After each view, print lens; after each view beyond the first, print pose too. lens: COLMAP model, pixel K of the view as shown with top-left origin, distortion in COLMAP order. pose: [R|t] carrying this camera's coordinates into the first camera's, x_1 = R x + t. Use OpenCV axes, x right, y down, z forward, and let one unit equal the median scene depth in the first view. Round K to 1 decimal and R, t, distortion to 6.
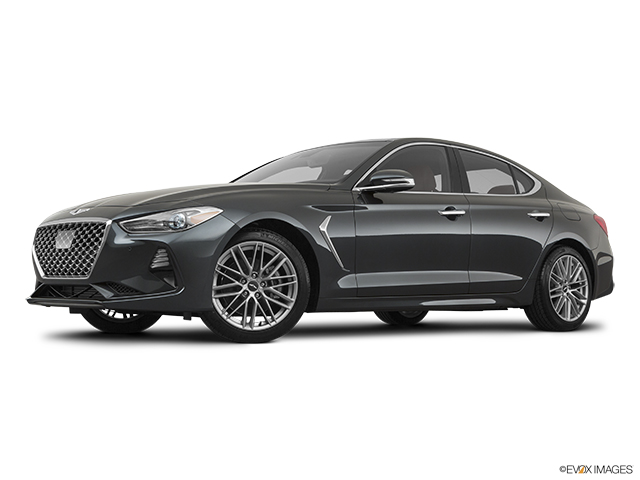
lens RADIAL K [[954.5, 0, 315.7], [0, 954.5, 240.5], [0, 0, 1]] dist [0.040712, 0.000000]
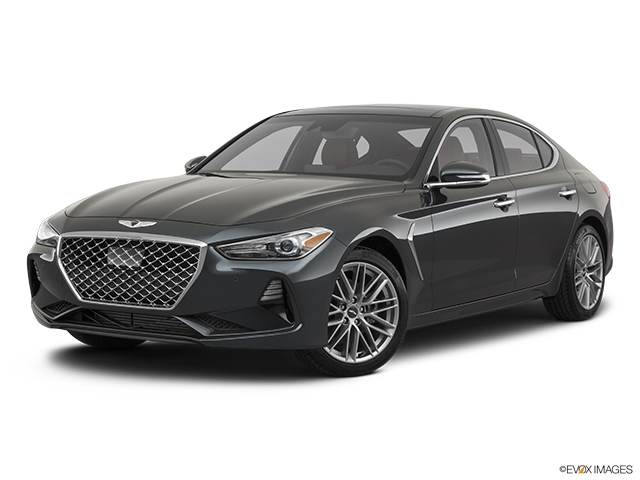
lens RADIAL K [[1379.2, 0, 321.4], [0, 1379.2, 245.1], [0, 0, 1]] dist [0.055106, 0.000000]
pose [[0.958287, -0.013714, 0.285479, -0.453696], [-0.021025, 0.992759, 0.118267, -0.162826], [-0.285033, -0.119336, 0.951060, -0.193389]]
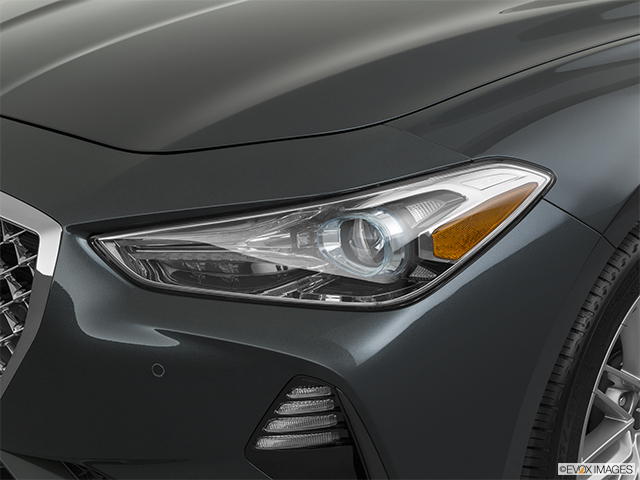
lens RADIAL K [[1249.1, 0, 319.9], [0, 1249.1, 239.8], [0, 0, 1]] dist [0.049730, 0.000000]
pose [[0.997477, -0.027595, 0.065415, -0.166995], [0.006090, 0.951233, 0.308413, -0.106604], [-0.070736, -0.307236, 0.949001, 0.693455]]
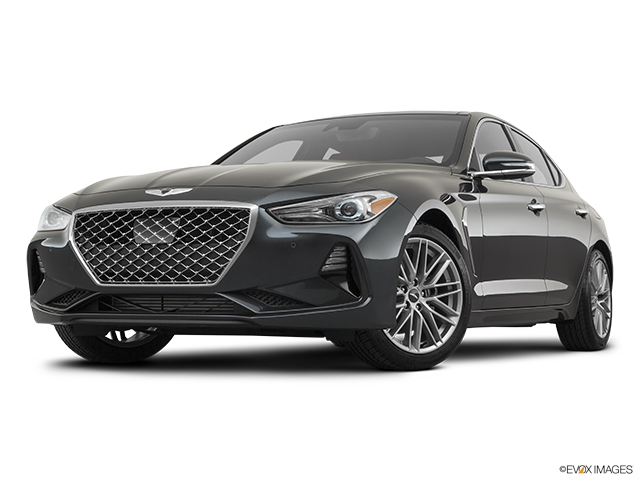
lens RADIAL K [[1249.1, 0, 318.4], [0, 1249.1, 235.7], [0, 0, 1]] dist [0.049730, 0.000000]
pose [[0.925641, 0.017806, 0.377983, -0.516381], [-0.016637, 0.999841, -0.006359, 0.006985], [-0.378036, -0.000402, 0.925791, 0.095885]]
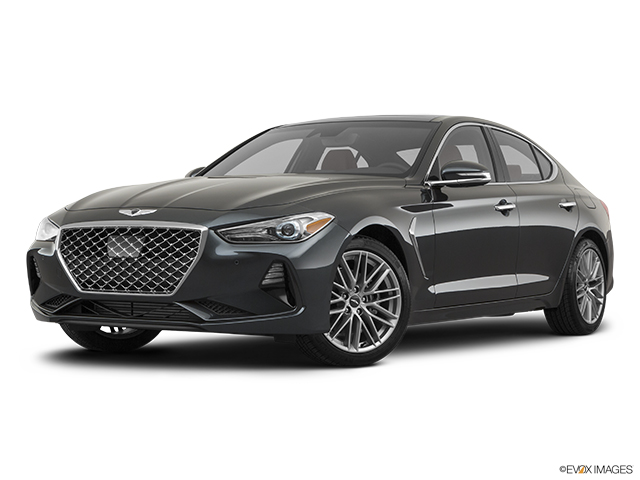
lens RADIAL K [[1379.2, 0, 324.8], [0, 1379.2, 240.9], [0, 0, 1]] dist [0.055106, 0.000000]
pose [[0.956740, -0.000378, 0.290943, -0.456825], [-0.014901, 0.998623, 0.050296, -0.070354], [-0.290562, -0.052456, 0.955417, -0.193435]]
